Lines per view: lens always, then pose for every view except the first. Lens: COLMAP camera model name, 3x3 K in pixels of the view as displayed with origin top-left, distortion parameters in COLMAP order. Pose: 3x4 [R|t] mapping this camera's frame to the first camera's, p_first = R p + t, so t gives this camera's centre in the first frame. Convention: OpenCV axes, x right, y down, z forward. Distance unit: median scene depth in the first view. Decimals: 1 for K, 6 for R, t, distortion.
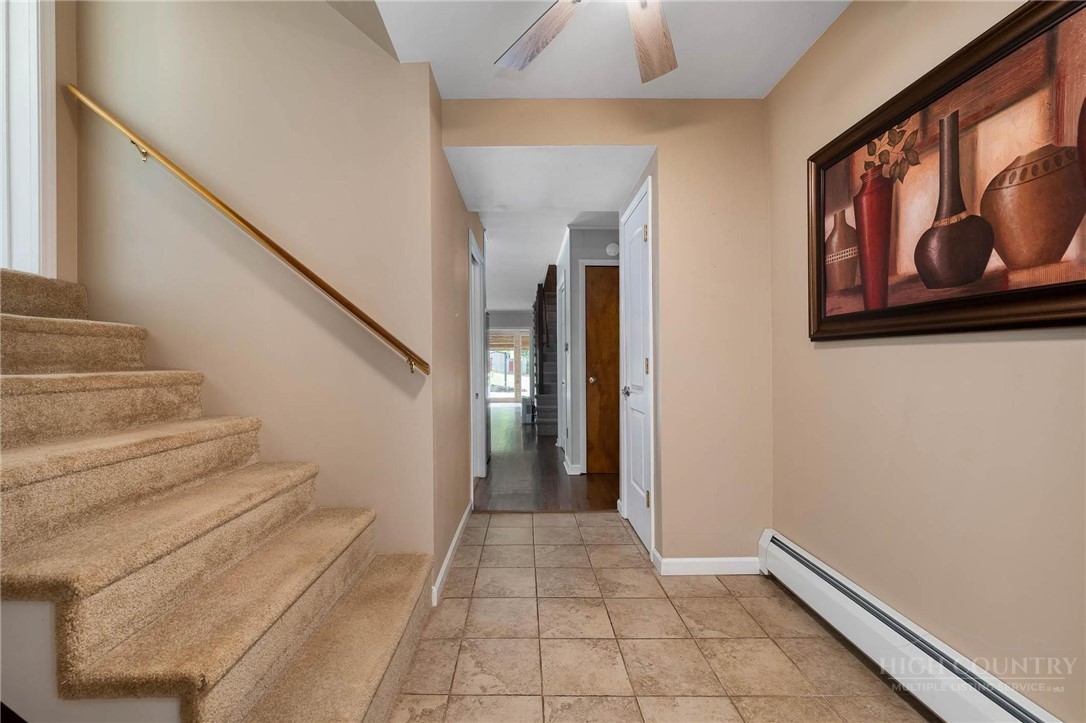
lens RADIAL K [[440.3, 0, 537.8], [0, 440.3, 363.4], [0, 0, 1]] dist [-0.001980, -0.000169]
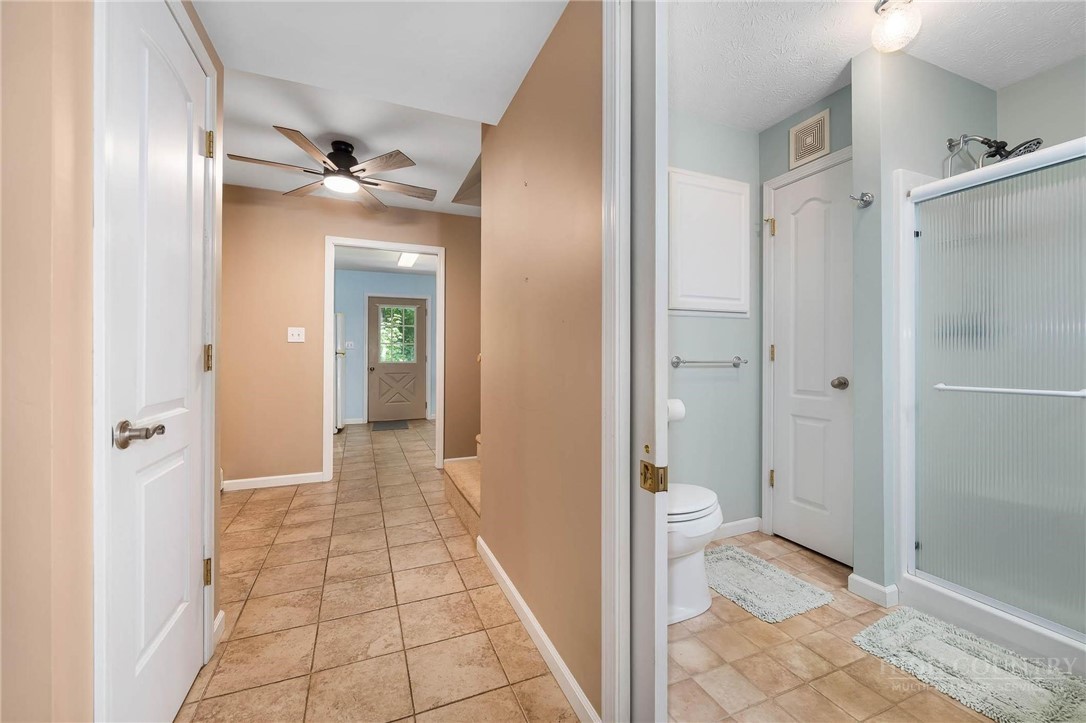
lens RADIAL K [[440.3, 0, 545.4], [0, 440.3, 358.0], [0, 0, 1]] dist [-0.001980, -0.000169]
pose [[-0.930568, 0.006320, -0.366066, 0.041018], [0.005130, 0.999978, 0.004222, 0.007358], [0.366084, 0.002051, -0.930579, 2.225917]]
